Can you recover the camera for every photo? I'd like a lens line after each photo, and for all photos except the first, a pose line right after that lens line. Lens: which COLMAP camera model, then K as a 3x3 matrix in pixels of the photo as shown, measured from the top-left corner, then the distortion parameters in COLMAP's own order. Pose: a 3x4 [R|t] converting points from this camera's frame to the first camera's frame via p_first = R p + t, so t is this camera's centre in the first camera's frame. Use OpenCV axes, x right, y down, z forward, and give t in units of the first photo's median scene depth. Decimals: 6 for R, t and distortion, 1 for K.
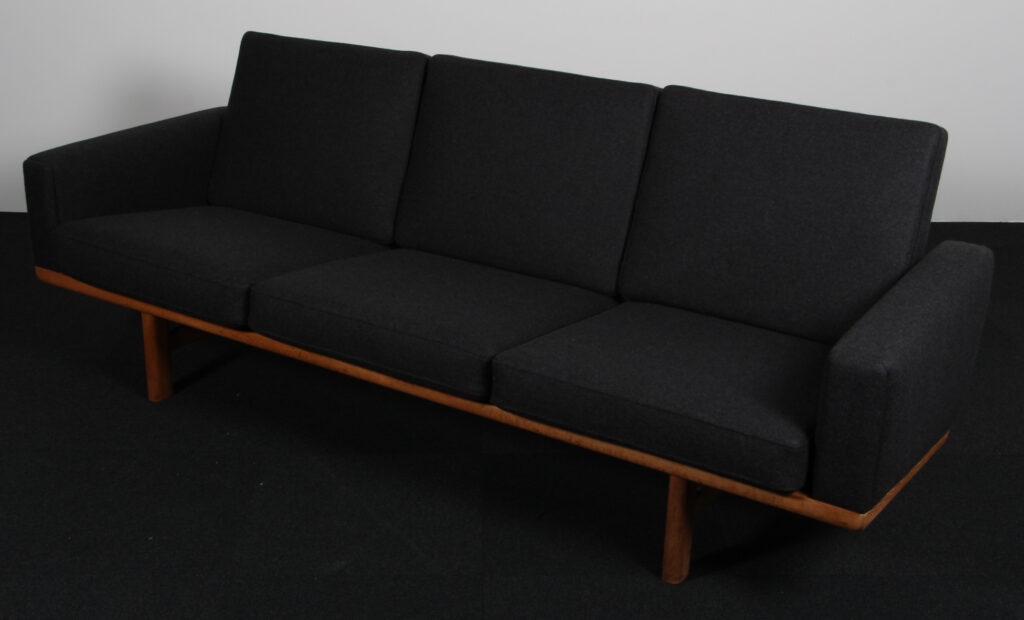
lens RADIAL K [[1253.8, 0, 515.0], [0, 1253.8, 258.0], [0, 0, 1]] dist [-0.036848, 0.000000]
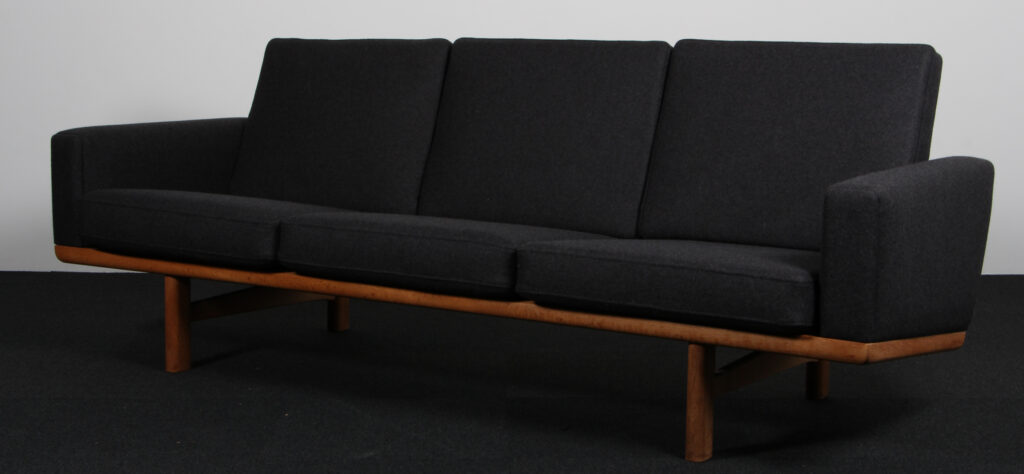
lens RADIAL K [[1563.0, 0, 551.1], [0, 1563.0, 249.8], [0, 0, 1]] dist [0.066175, 0.000000]
pose [[0.999872, -0.011128, 0.011525, -0.004116], [0.013481, 0.973094, -0.230012, 0.333805], [-0.008656, 0.230138, 0.973120, -0.243526]]
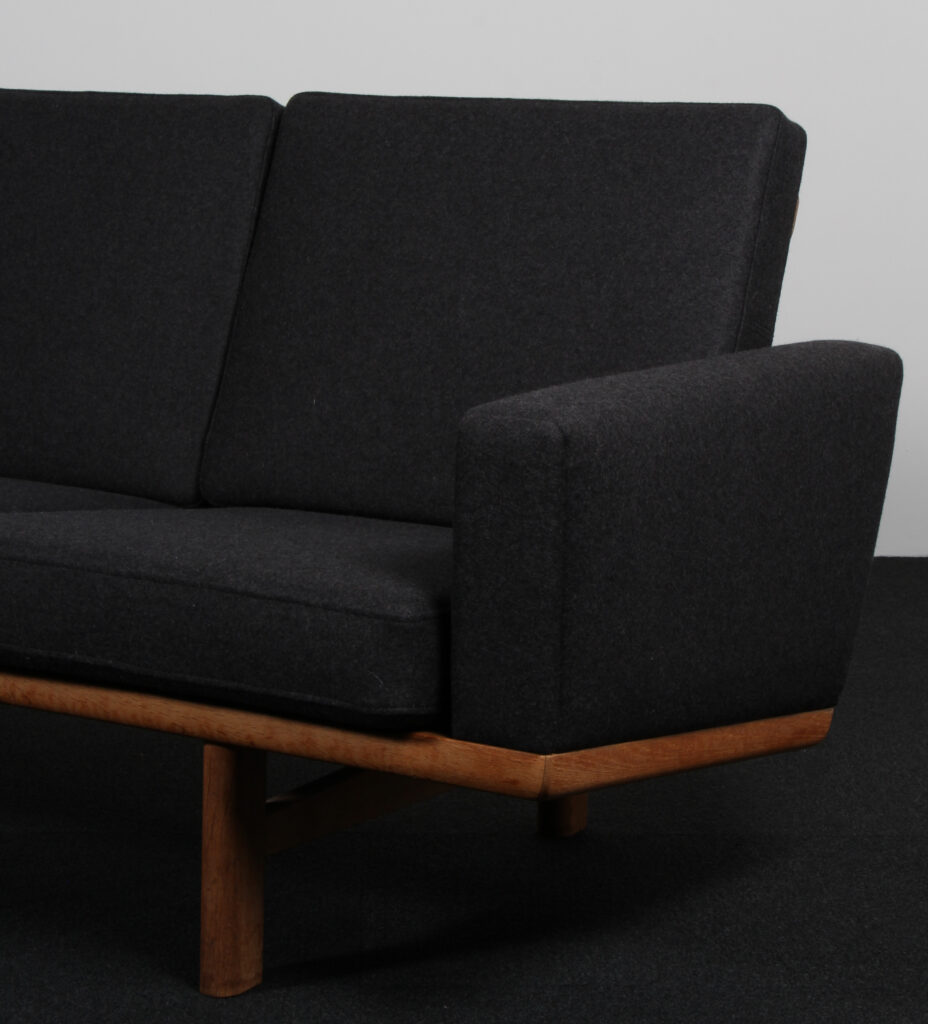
lens RADIAL K [[2523.3, 0, 527.7], [0, 2523.3, 510.9], [0, 0, 1]] dist [0.123157, 0.000000]
pose [[0.999951, -0.004940, 0.008635, 0.204534], [0.006662, 0.977132, -0.212529, 0.248500], [-0.007388, 0.212576, 0.977117, 0.017615]]
